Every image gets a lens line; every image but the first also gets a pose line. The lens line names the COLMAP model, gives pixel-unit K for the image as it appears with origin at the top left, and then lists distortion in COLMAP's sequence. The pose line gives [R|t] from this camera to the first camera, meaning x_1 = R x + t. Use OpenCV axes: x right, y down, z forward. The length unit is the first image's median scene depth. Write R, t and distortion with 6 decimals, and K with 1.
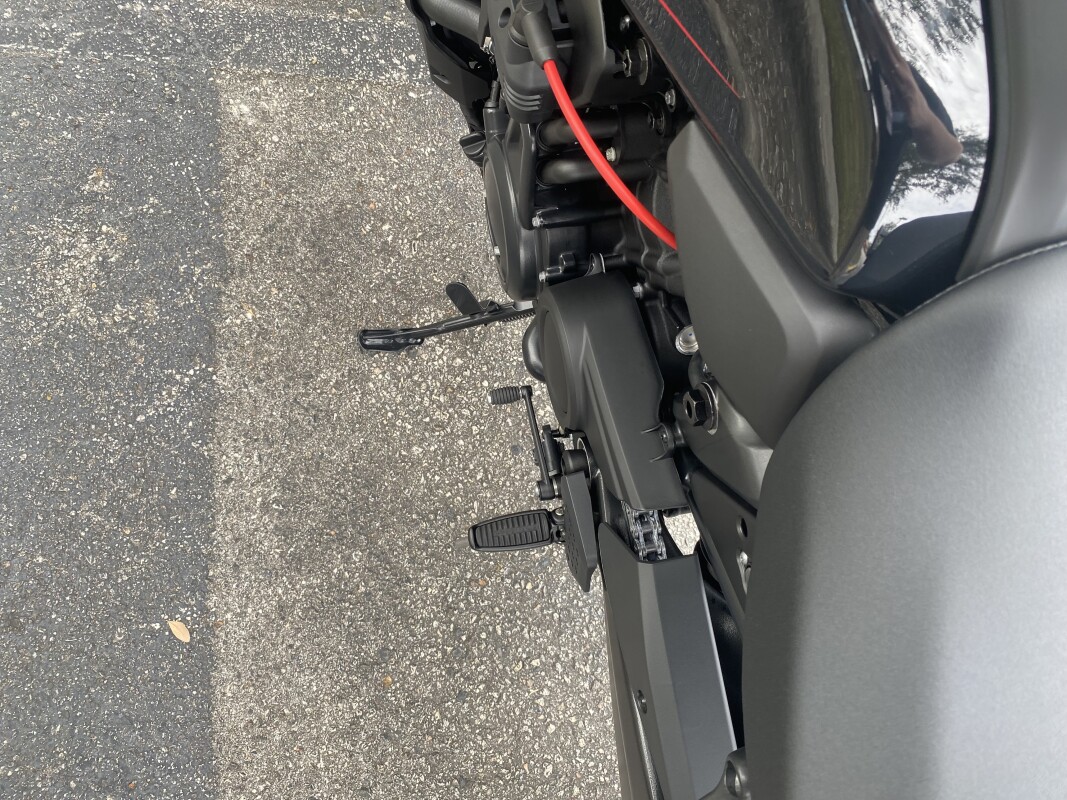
lens RADIAL K [[816.7, 0, 533.5], [0, 816.7, 396.2], [0, 0, 1]] dist [0.012032, 0.002451]
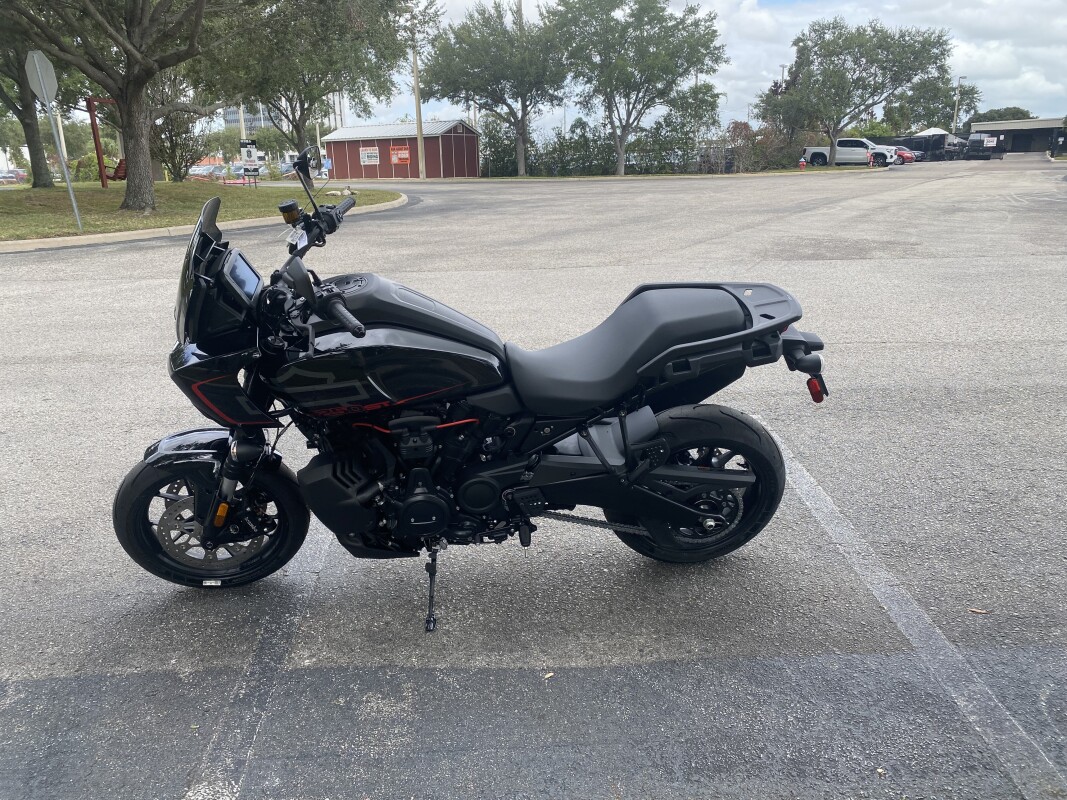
lens RADIAL K [[816.7, 0, 528.7], [0, 816.7, 395.0], [0, 0, 1]] dist [0.012032, 0.002451]
pose [[0.086093, -0.599959, 0.795385, -1.736172], [0.964970, 0.248811, 0.083229, -0.168724], [-0.247834, 0.760357, 0.600363, -1.003309]]
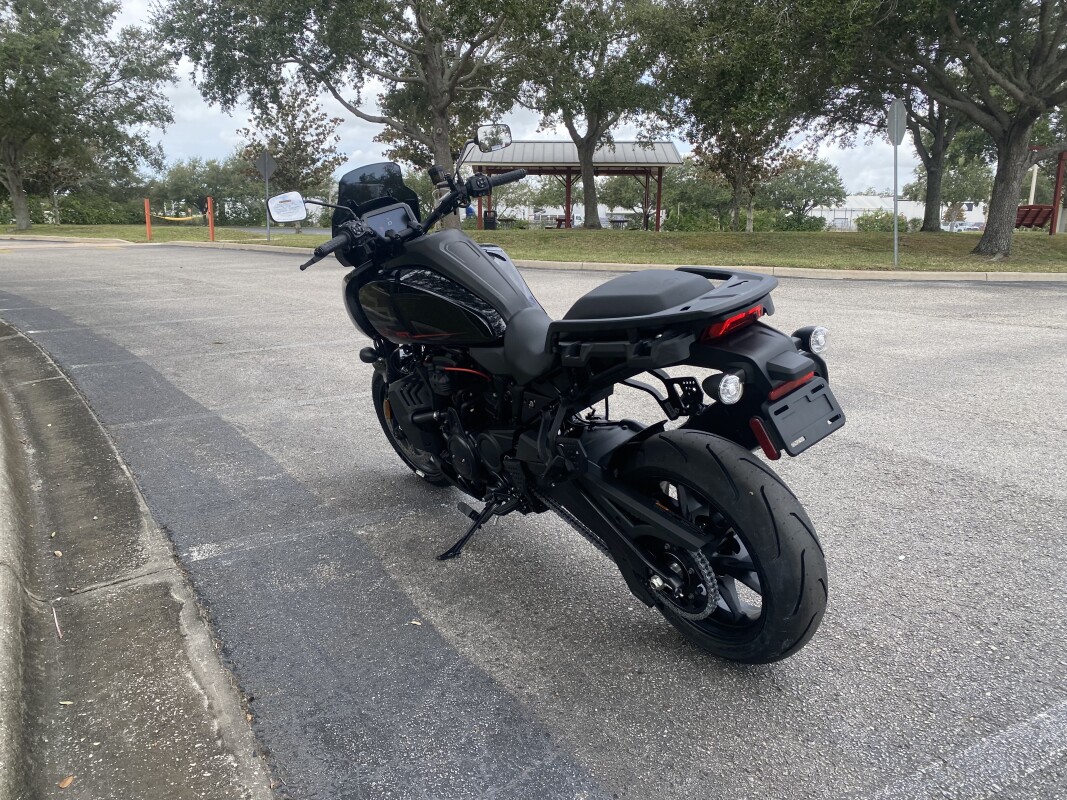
lens RADIAL K [[816.7, 0, 529.8], [0, 816.7, 406.6], [0, 0, 1]] dist [0.012032, 0.002451]
pose [[0.865112, -0.414245, 0.282810, -0.521390], [0.469300, 0.469504, -0.747879, 1.839274], [0.177025, 0.779722, 0.600579, -0.862169]]
